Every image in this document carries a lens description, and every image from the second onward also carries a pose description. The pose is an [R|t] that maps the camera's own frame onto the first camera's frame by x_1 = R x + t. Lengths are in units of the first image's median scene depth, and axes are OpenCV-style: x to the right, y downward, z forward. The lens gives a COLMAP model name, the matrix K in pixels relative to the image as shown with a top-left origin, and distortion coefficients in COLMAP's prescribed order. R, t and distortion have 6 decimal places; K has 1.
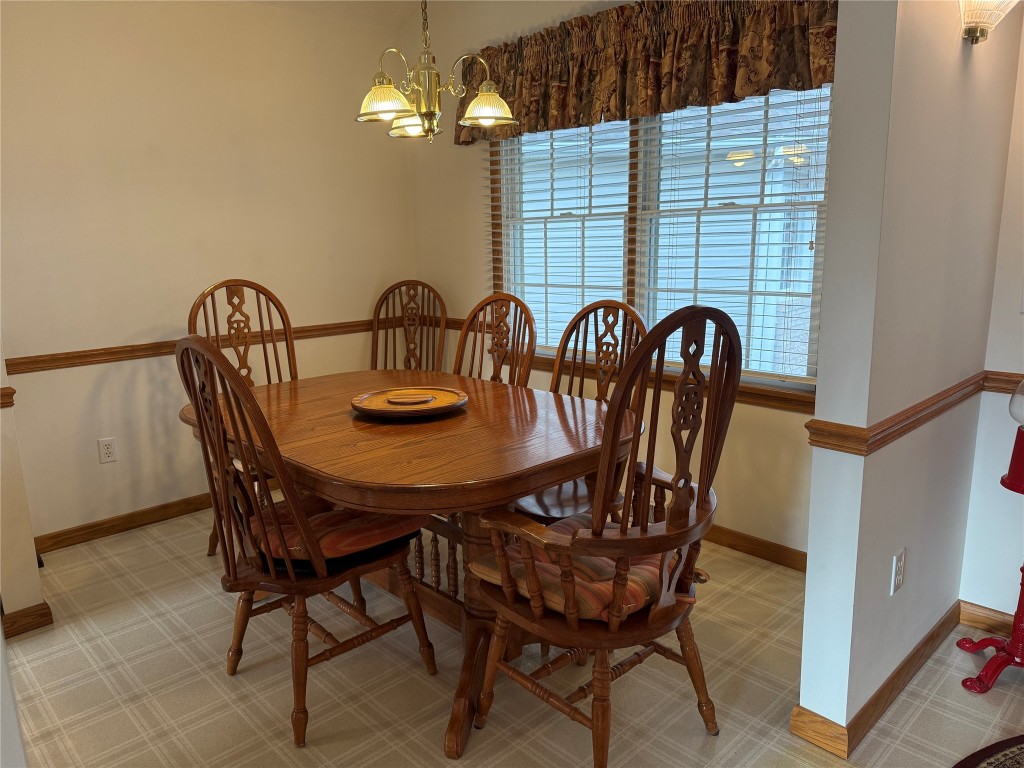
lens RADIAL K [[727.5, 0, 512.9], [0, 727.5, 385.4], [0, 0, 1]] dist [0.011436, -0.012396]
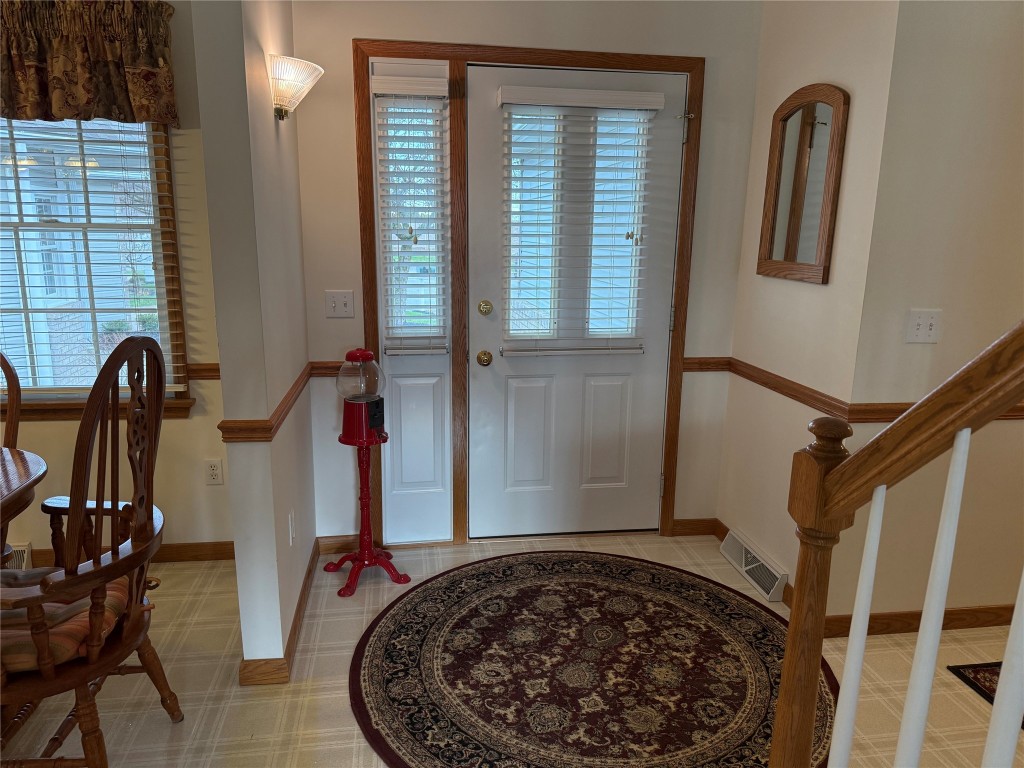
lens RADIAL K [[727.5, 0, 509.2], [0, 727.5, 386.7], [0, 0, 1]] dist [0.011436, -0.012396]
pose [[0.575690, -0.146745, 0.804392, -0.208662], [0.139003, 0.987008, 0.080577, -0.030635], [-0.805766, 0.065426, 0.588609, -0.064161]]
